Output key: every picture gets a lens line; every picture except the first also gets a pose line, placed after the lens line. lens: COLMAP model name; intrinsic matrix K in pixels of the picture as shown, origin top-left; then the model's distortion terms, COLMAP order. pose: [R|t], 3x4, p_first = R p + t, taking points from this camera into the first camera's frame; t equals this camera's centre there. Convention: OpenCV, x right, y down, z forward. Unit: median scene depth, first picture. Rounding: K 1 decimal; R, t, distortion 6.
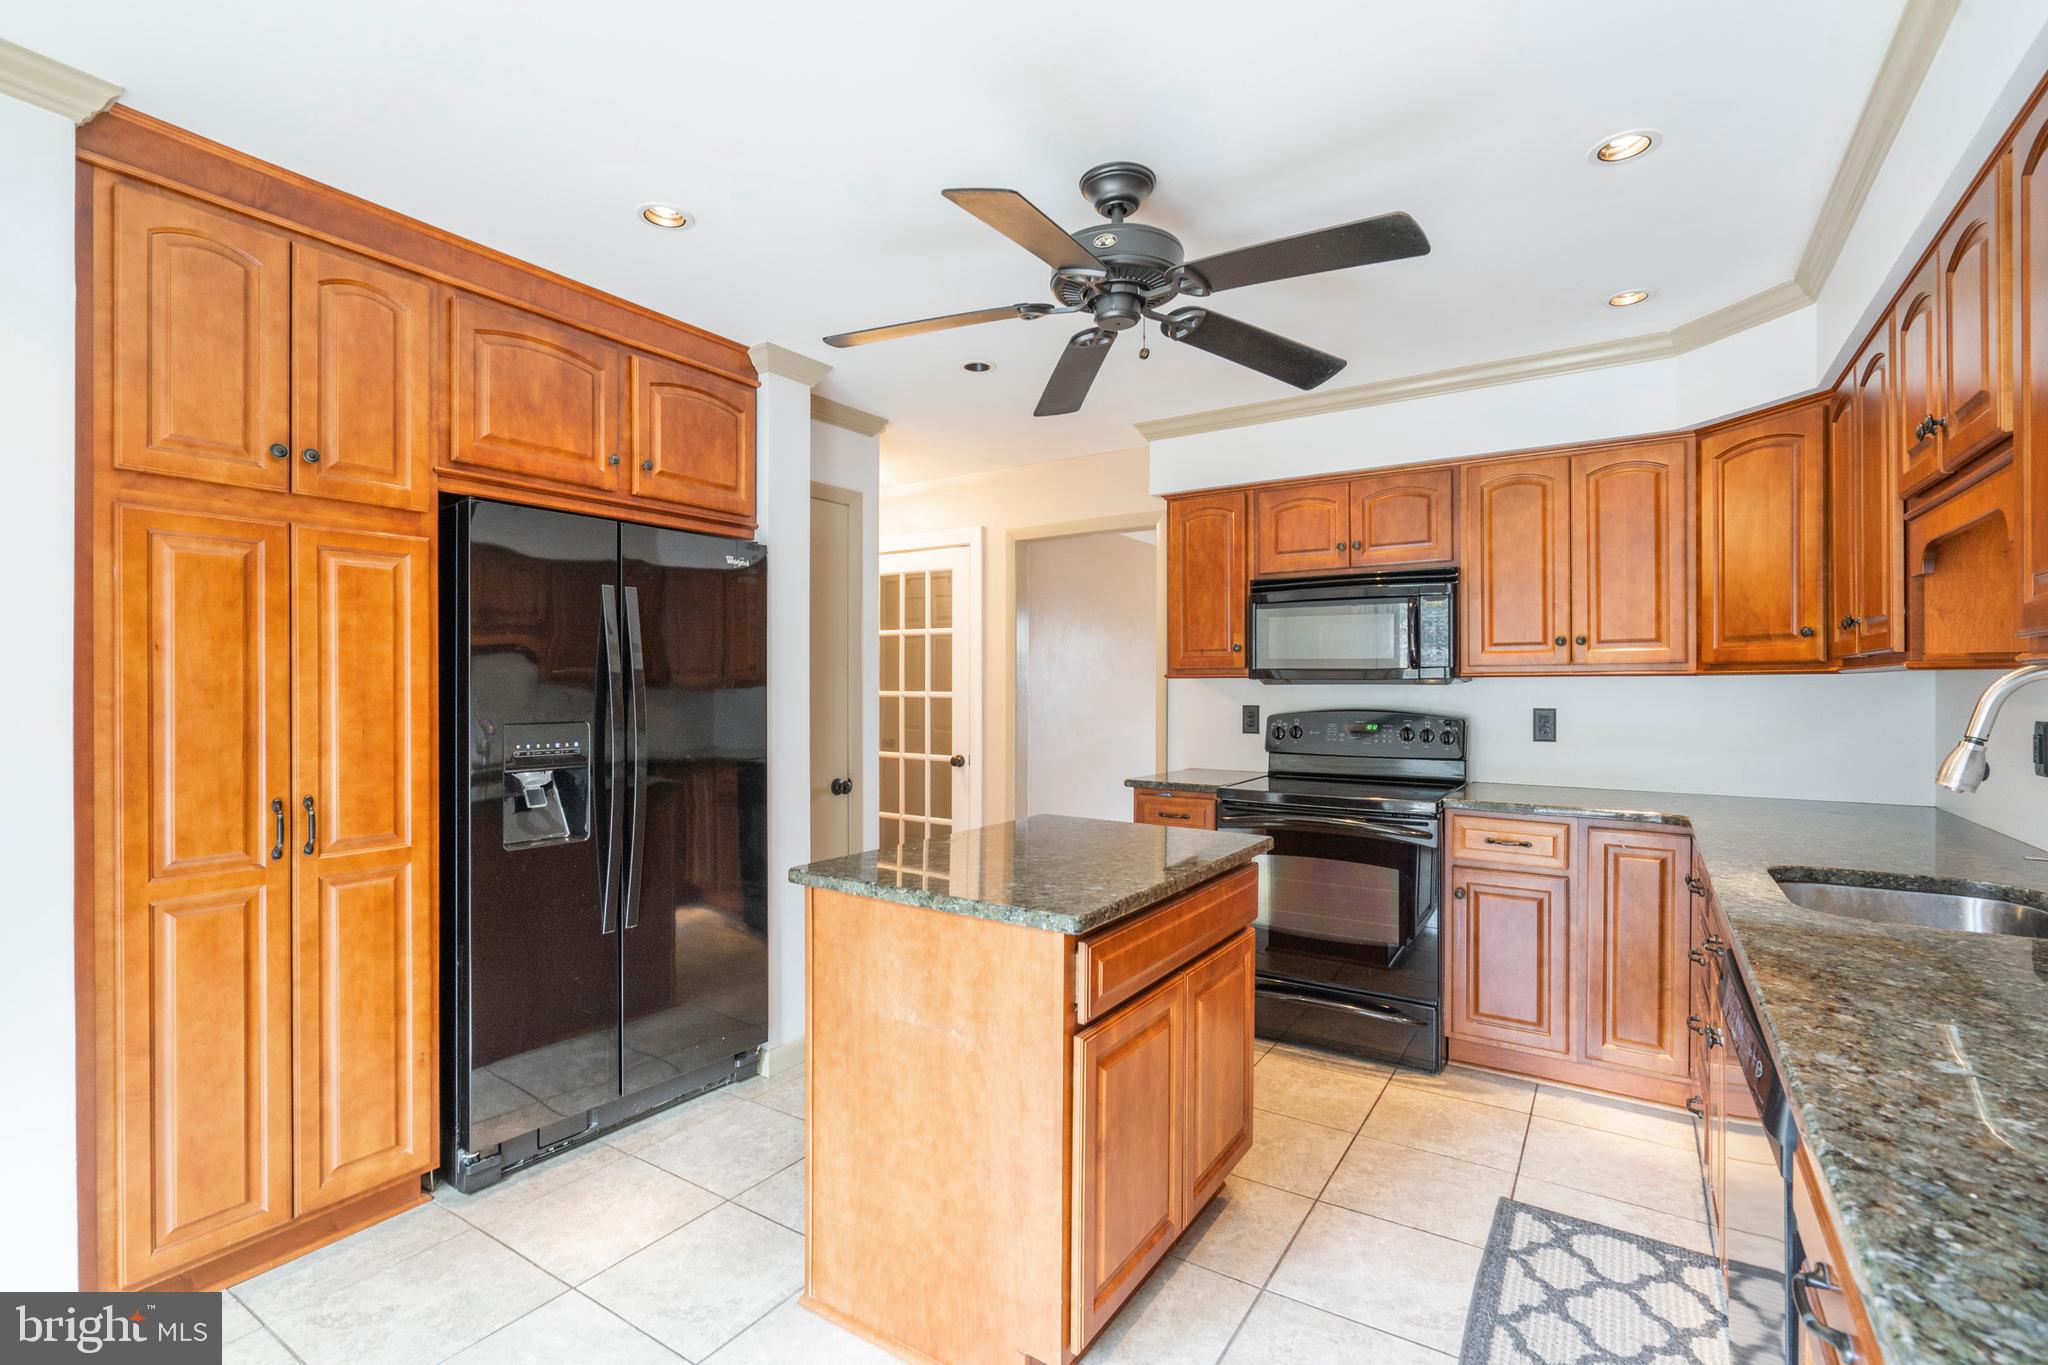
lens RADIAL K [[931.1, 0, 1017.6], [0, 931.1, 683.7], [0, 0, 1]] dist [-0.012115, 0.000110]
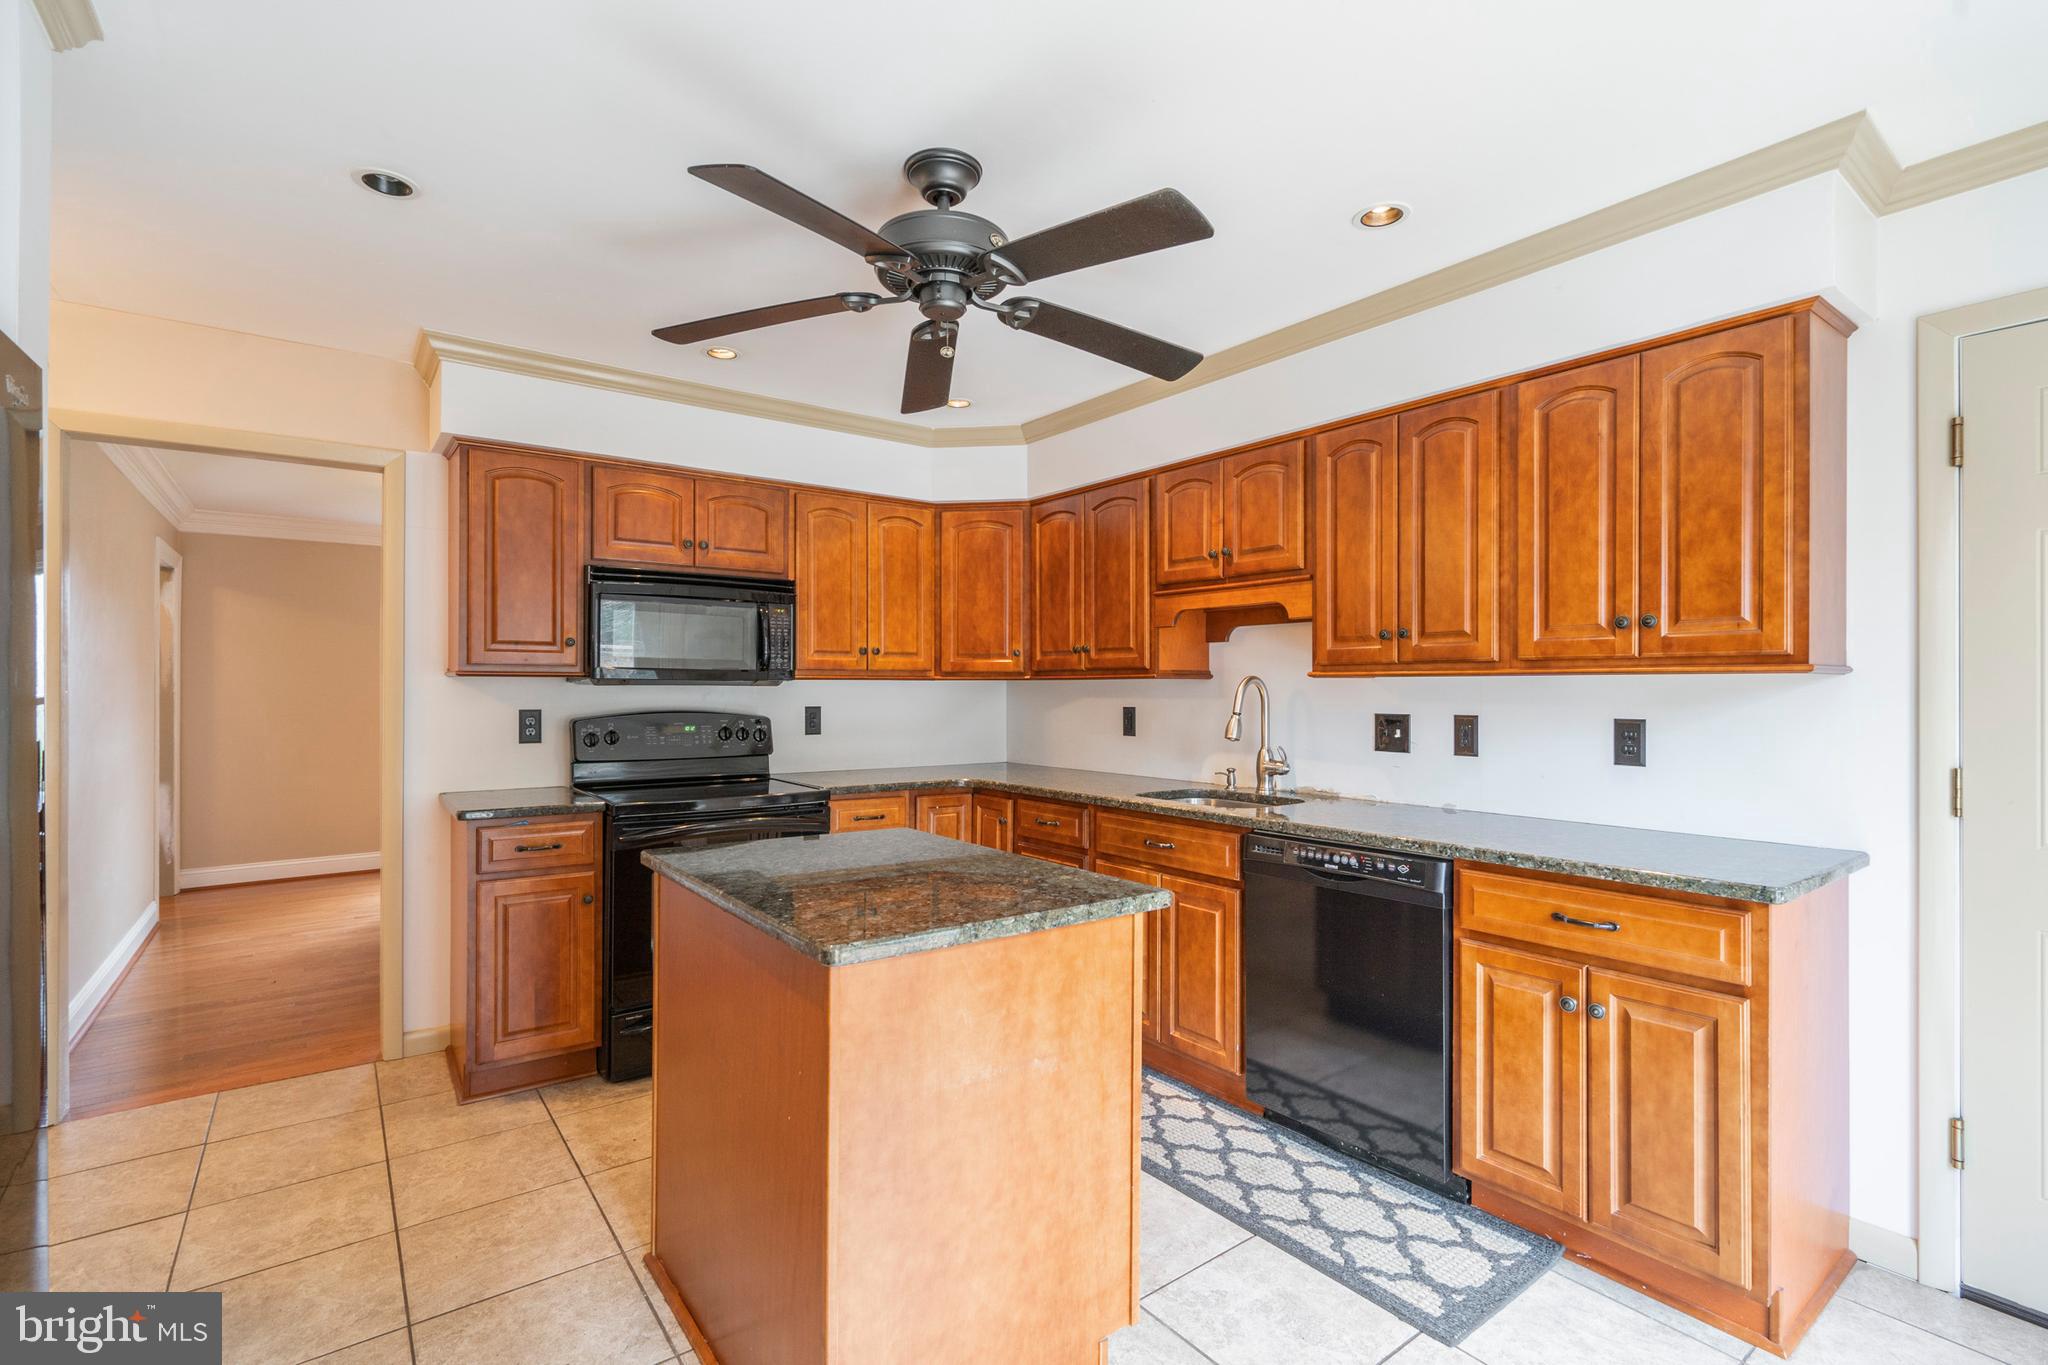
lens RADIAL K [[931.1, 0, 1004.6], [0, 931.1, 691.0], [0, 0, 1]] dist [-0.012115, 0.000110]
pose [[0.341433, 0.001081, 0.939905, -0.728002], [-0.003399, 0.999994, 0.000084, 0.009235], [-0.939900, -0.003224, 0.341435, 0.560280]]
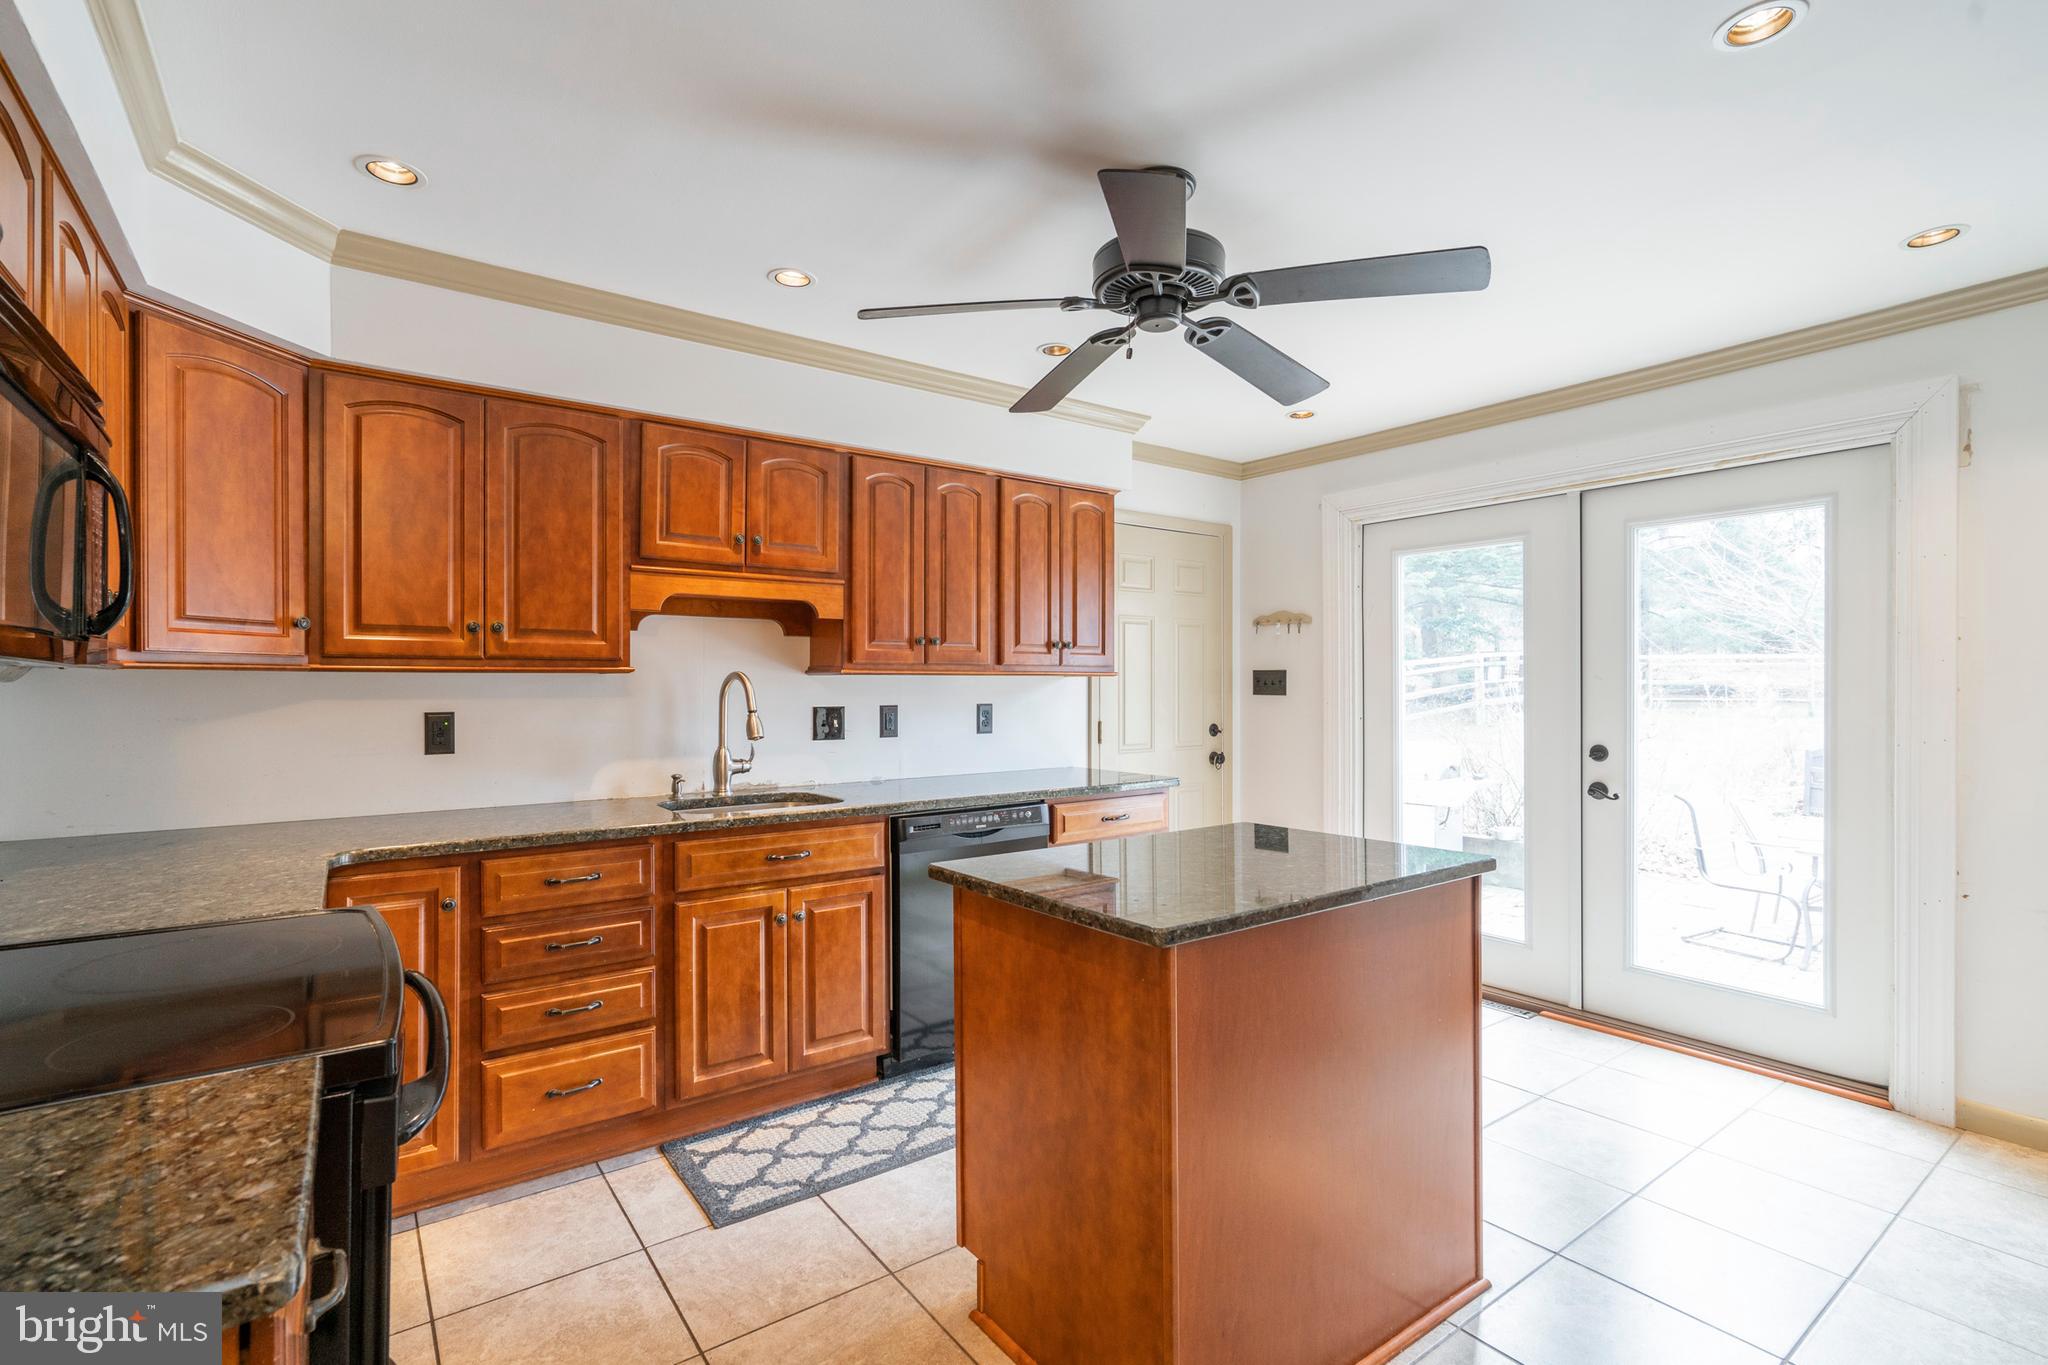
lens RADIAL K [[931.1, 0, 1013.0], [0, 931.1, 685.6], [0, 0, 1]] dist [-0.012115, 0.000110]
pose [[-0.934762, -0.000635, 0.355274, -0.097770], [0.000132, 0.999998, 0.002134, 0.002541], [-0.355275, 0.002042, -0.934760, 1.853308]]
